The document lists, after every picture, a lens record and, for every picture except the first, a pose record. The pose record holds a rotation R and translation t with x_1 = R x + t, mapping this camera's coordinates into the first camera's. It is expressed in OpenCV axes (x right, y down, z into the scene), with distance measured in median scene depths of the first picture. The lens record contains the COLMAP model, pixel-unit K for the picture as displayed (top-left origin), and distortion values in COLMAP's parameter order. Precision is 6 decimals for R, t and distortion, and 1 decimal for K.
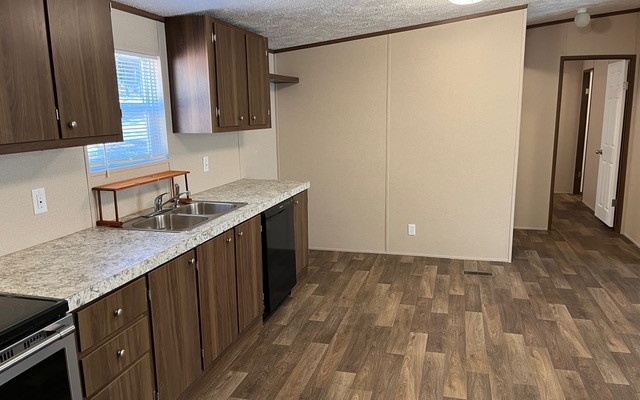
lens RADIAL K [[480.4, 0, 325.6], [0, 480.4, 203.0], [0, 0, 1]] dist [0.055858, -0.079678]
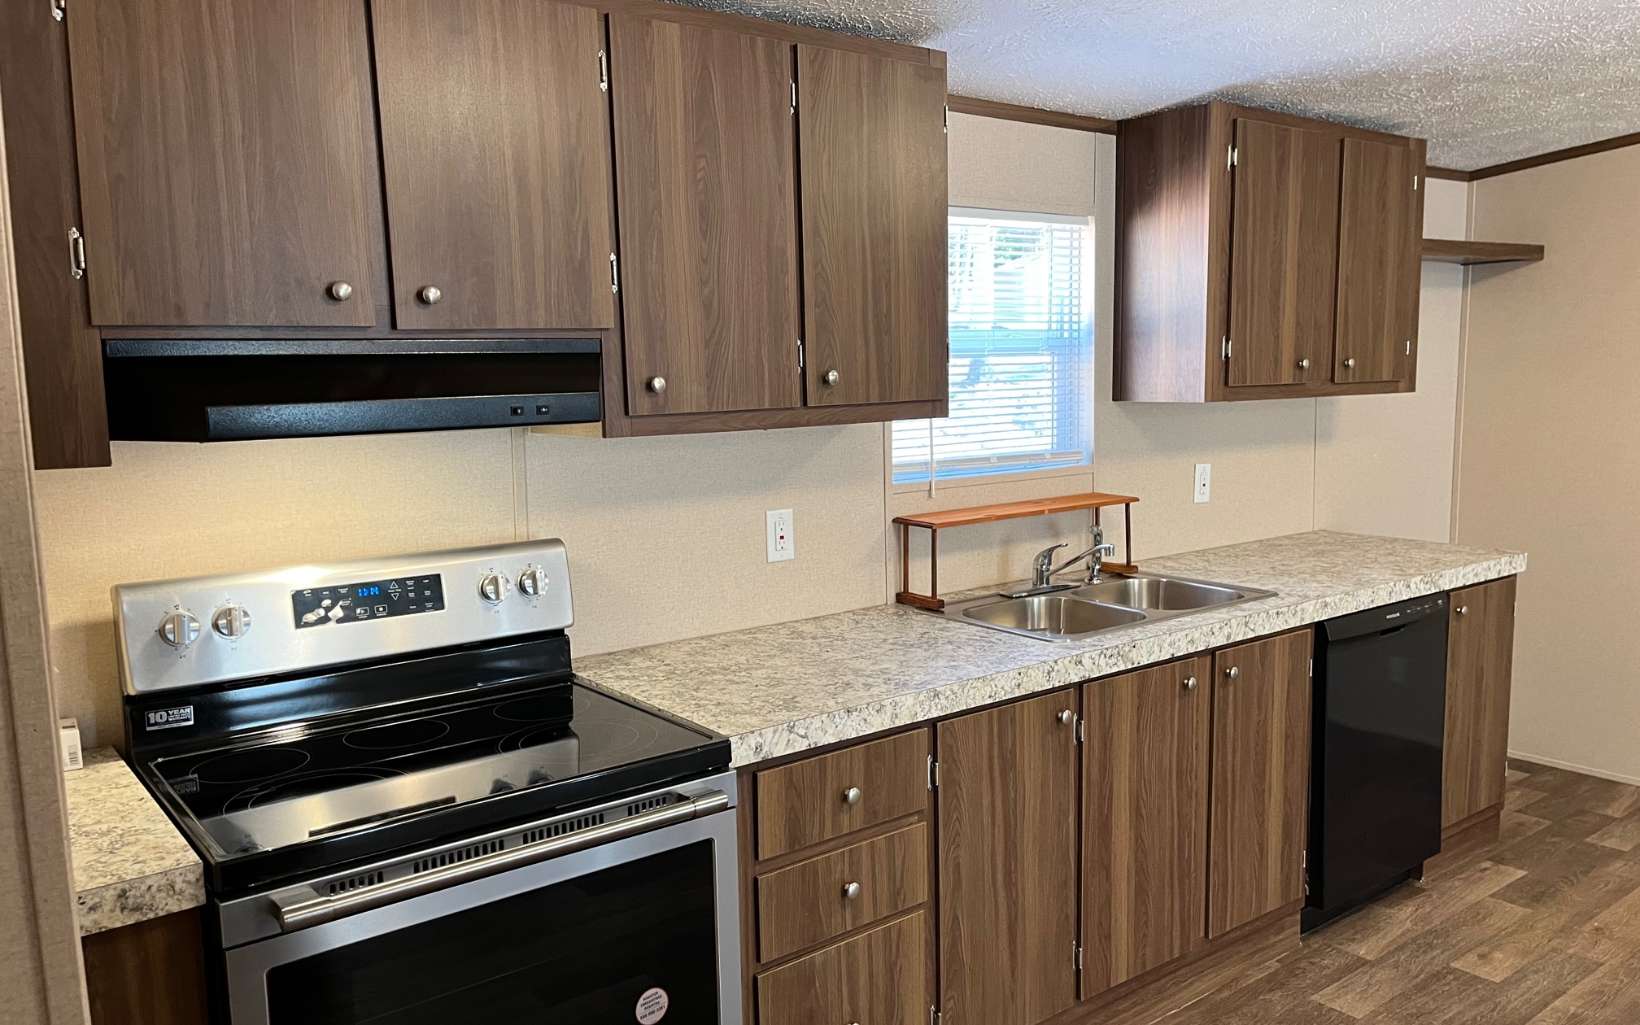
lens RADIAL K [[1231.0, 0, 816.7], [0, 1231.0, 519.0], [0, 0, 1]] dist [0.055858, -0.079678]
pose [[0.792262, 0.073574, -0.605729, 0.137492], [-0.106240, 0.994174, -0.018201, -0.001312], [0.600861, 0.078773, 0.795463, 0.037893]]
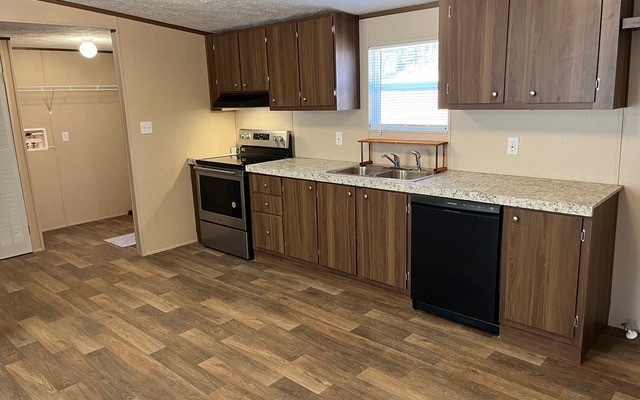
lens RADIAL K [[480.4, 0, 319.4], [0, 480.4, 195.9], [0, 0, 1]] dist [0.055858, -0.079678]
pose [[-0.462398, 0.212593, -0.860809, 0.870546], [-0.128031, 0.944648, 0.302072, -0.271382], [0.877380, 0.249888, -0.409585, 1.357579]]
